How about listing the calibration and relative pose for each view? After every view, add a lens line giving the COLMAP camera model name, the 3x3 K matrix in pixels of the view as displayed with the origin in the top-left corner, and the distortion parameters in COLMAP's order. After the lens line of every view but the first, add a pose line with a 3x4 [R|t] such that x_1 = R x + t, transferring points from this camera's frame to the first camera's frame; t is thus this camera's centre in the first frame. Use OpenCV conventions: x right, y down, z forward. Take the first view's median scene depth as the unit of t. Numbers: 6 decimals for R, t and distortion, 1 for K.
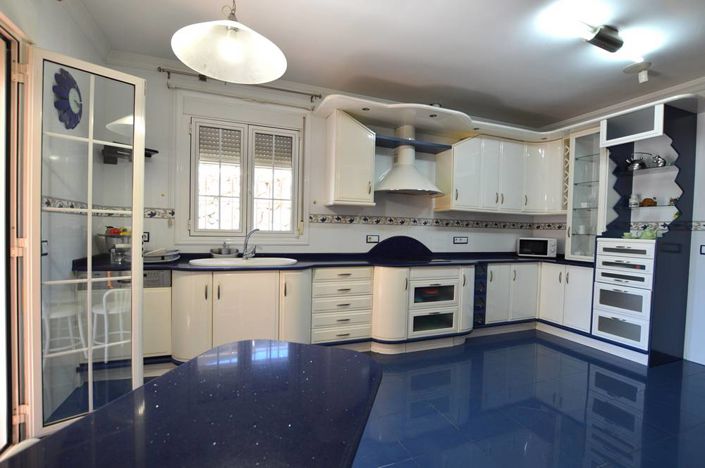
lens RADIAL K [[322.0, 0, 355.6], [0, 322.0, 237.0], [0, 0, 1]] dist [-0.004999, 0.000062]
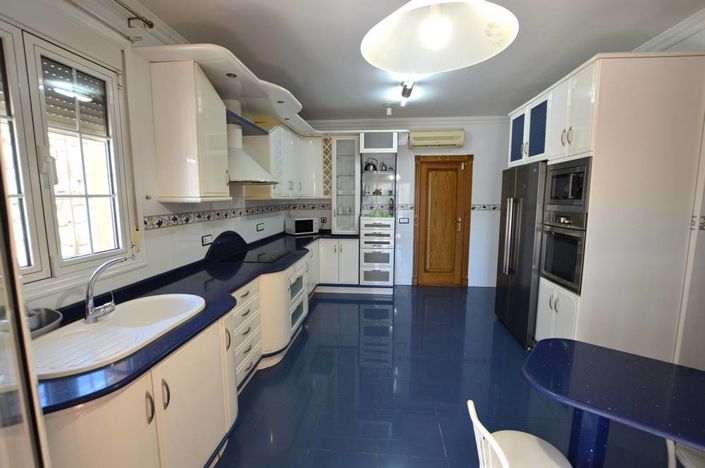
lens RADIAL K [[322.0, 0, 354.4], [0, 322.0, 235.3], [0, 0, 1]] dist [-0.004999, 0.000062]
pose [[0.468713, -0.131004, 0.873582, -0.510591], [0.034506, 0.990902, 0.130084, -0.105211], [-0.882676, -0.030828, 0.468969, 0.354941]]
